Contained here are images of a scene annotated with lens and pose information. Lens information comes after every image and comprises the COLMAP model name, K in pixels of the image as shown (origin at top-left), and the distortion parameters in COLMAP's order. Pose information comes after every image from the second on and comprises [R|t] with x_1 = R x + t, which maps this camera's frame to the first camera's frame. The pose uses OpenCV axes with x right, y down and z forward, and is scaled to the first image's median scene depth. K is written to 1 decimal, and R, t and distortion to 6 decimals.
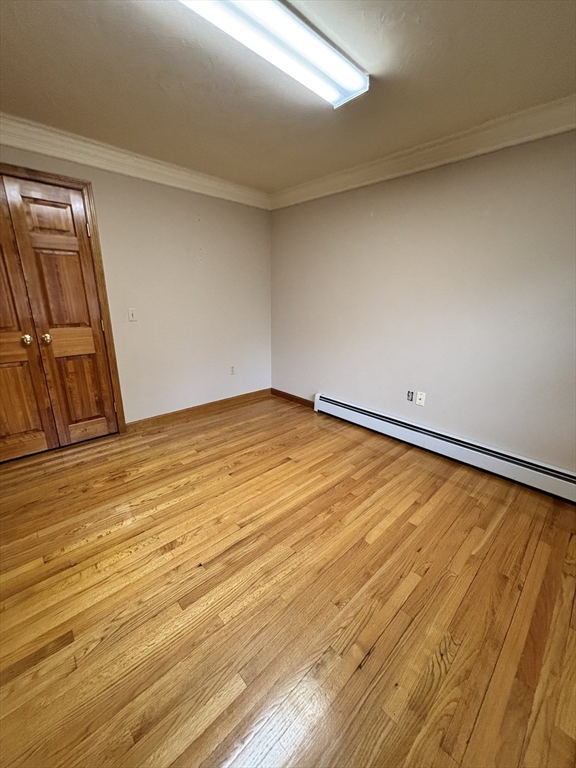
lens RADIAL K [[309.1, 0, 287.6], [0, 309.1, 382.1], [0, 0, 1]] dist [0.003050, -0.000374]
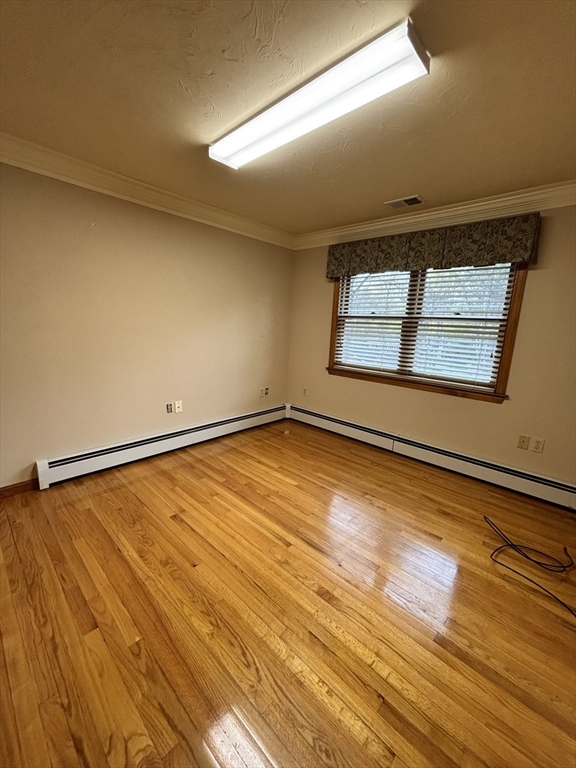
lens RADIAL K [[309.1, 0, 286.6], [0, 309.1, 385.3], [0, 0, 1]] dist [0.003050, -0.000374]
pose [[-0.064838, -0.213706, 0.974744, -0.815976], [0.233174, 0.946514, 0.223028, -0.214507], [-0.970271, 0.241745, -0.011539, 0.692470]]
